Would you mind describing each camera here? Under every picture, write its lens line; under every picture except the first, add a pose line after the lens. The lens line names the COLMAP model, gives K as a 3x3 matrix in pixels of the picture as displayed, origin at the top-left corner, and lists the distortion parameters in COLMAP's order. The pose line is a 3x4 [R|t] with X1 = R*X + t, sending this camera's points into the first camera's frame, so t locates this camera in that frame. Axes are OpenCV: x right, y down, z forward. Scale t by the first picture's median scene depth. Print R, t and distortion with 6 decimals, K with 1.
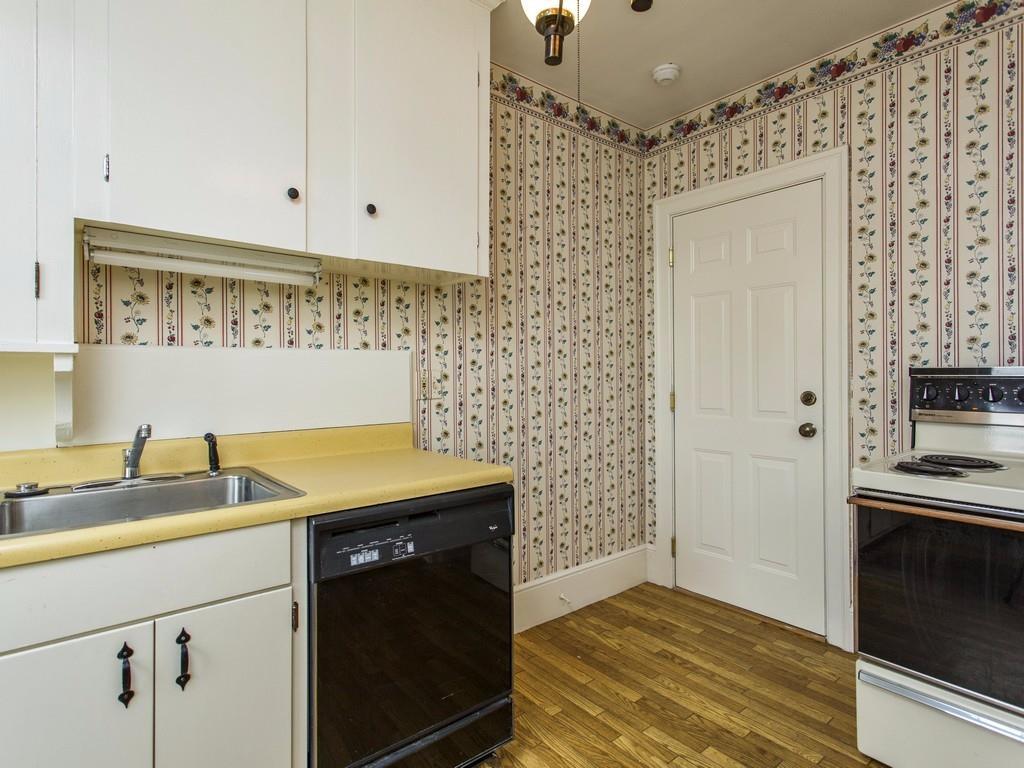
lens RADIAL K [[553.2, 0, 513.5], [0, 553.2, 382.5], [0, 0, 1]] dist [0.021162, -0.000775]
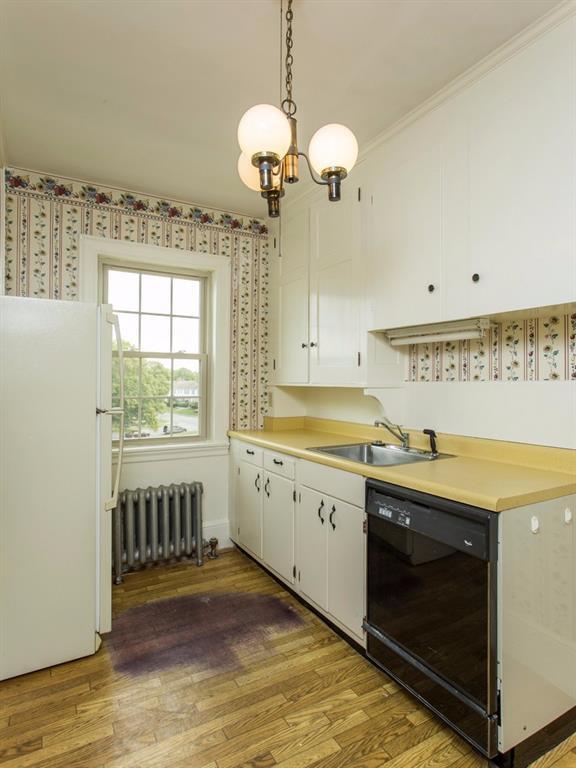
lens RADIAL K [[451.9, 0, 285.5], [0, 451.9, 385.7], [0, 0, 1]] dist [-0.002486, 0.002366]
pose [[-0.180352, 0.010210, -0.983549, 0.843944], [-0.016718, 0.999770, 0.013444, -0.058182], [0.983460, 0.018868, -0.180140, 0.716043]]
